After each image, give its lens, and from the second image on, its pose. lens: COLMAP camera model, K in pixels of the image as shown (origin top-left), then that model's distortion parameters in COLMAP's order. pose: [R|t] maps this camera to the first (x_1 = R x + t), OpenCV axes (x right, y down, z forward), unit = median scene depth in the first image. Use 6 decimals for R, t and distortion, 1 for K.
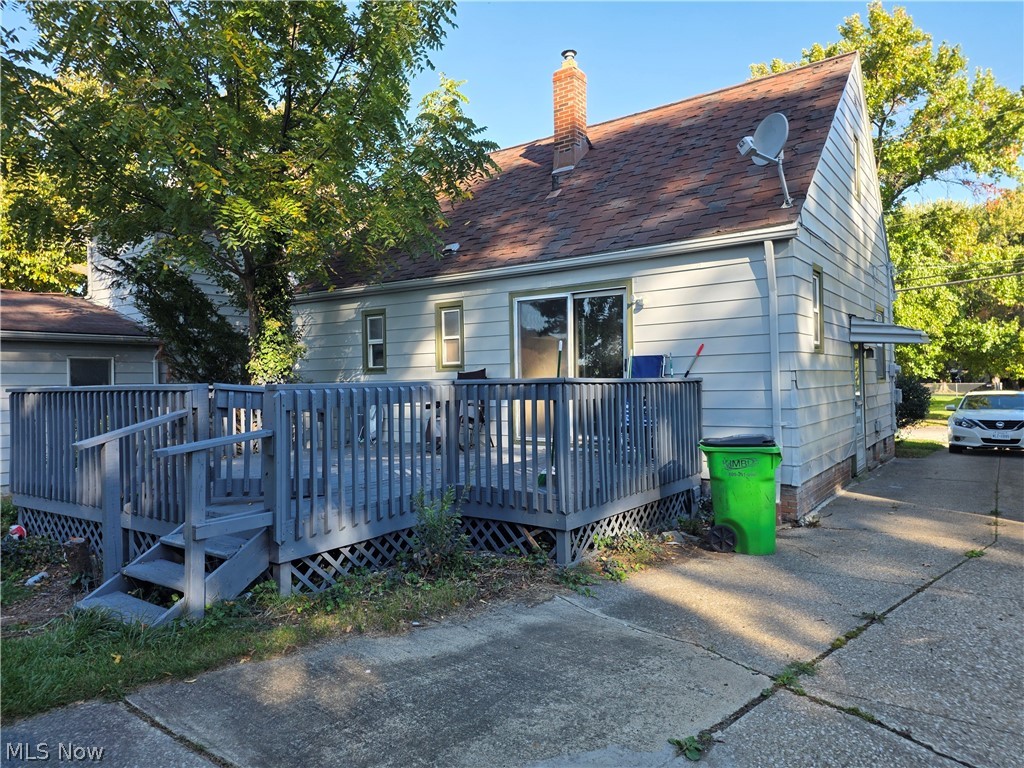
lens RADIAL K [[663.8, 0, 517.2], [0, 663.8, 388.5], [0, 0, 1]] dist [0.100276, -0.078437]
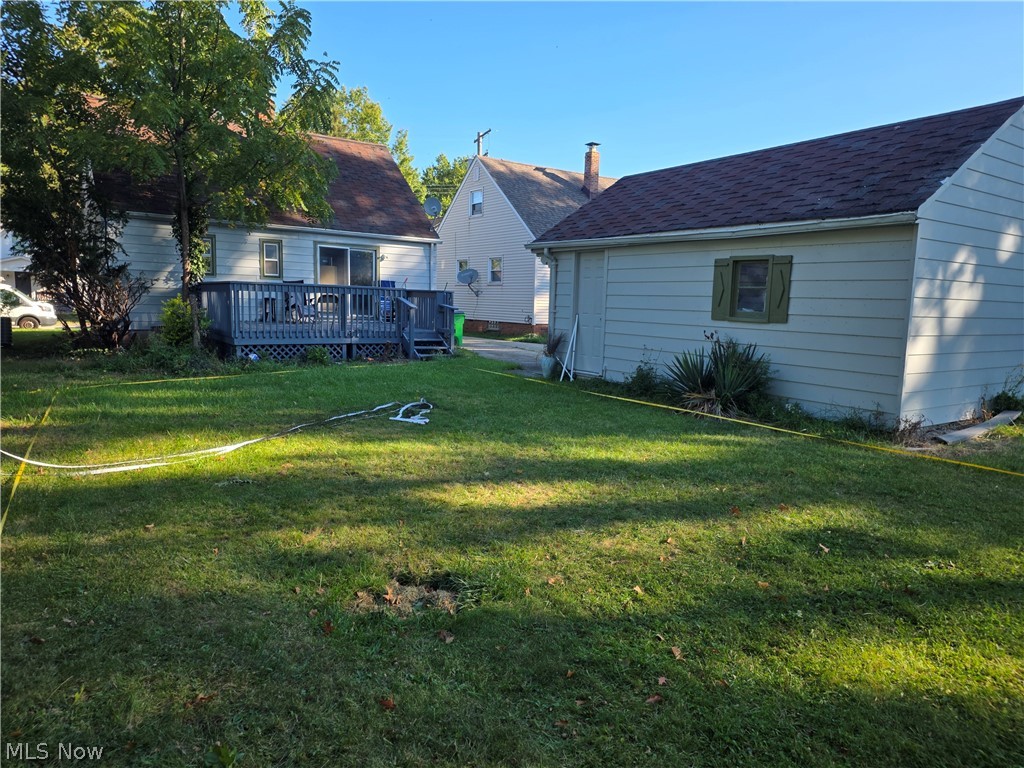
lens RADIAL K [[663.8, 0, 517.2], [0, 663.8, 388.5], [0, 0, 1]] dist [0.100276, -0.078437]
pose [[0.354035, -0.098161, 0.930066, -1.779123], [-0.025726, 0.993078, 0.114604, 0.046078], [-0.934878, -0.064501, 0.349059, -0.291463]]
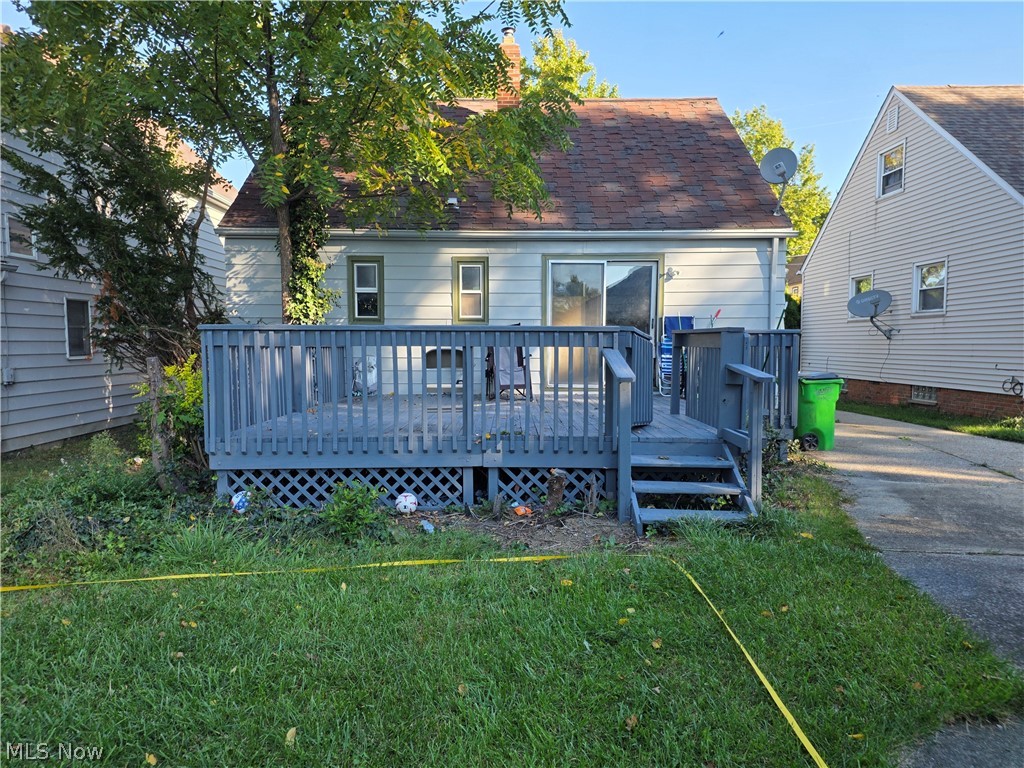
lens RADIAL K [[663.8, 0, 517.2], [0, 663.8, 388.5], [0, 0, 1]] dist [0.100276, -0.078437]
pose [[0.812647, -0.024164, 0.582255, -0.740353], [-0.007773, 0.998602, 0.052292, 0.022304], [-0.582704, -0.047021, 0.811323, 0.120221]]
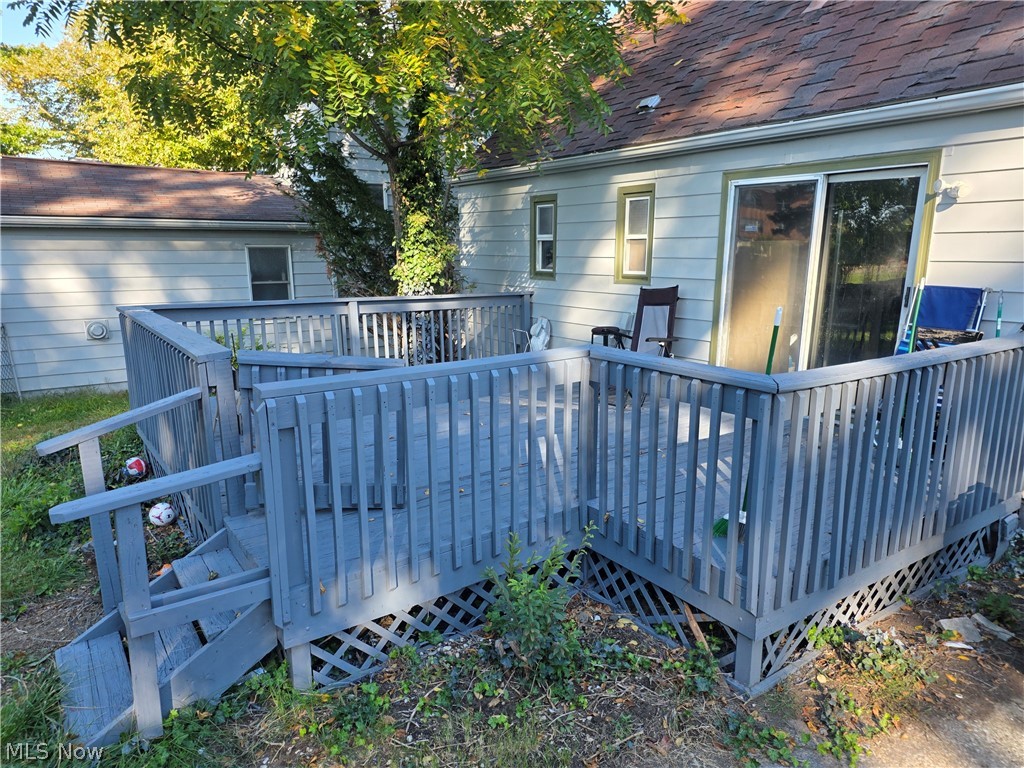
lens RADIAL K [[675.2, 0, 509.8], [0, 675.2, 403.3], [0, 0, 1]] dist [0.093905, -0.073436]
pose [[0.944643, 0.090308, -0.315427, 0.025225], [-0.020209, 0.975563, 0.218787, -0.067230], [0.327477, -0.200301, 0.923384, 0.252091]]
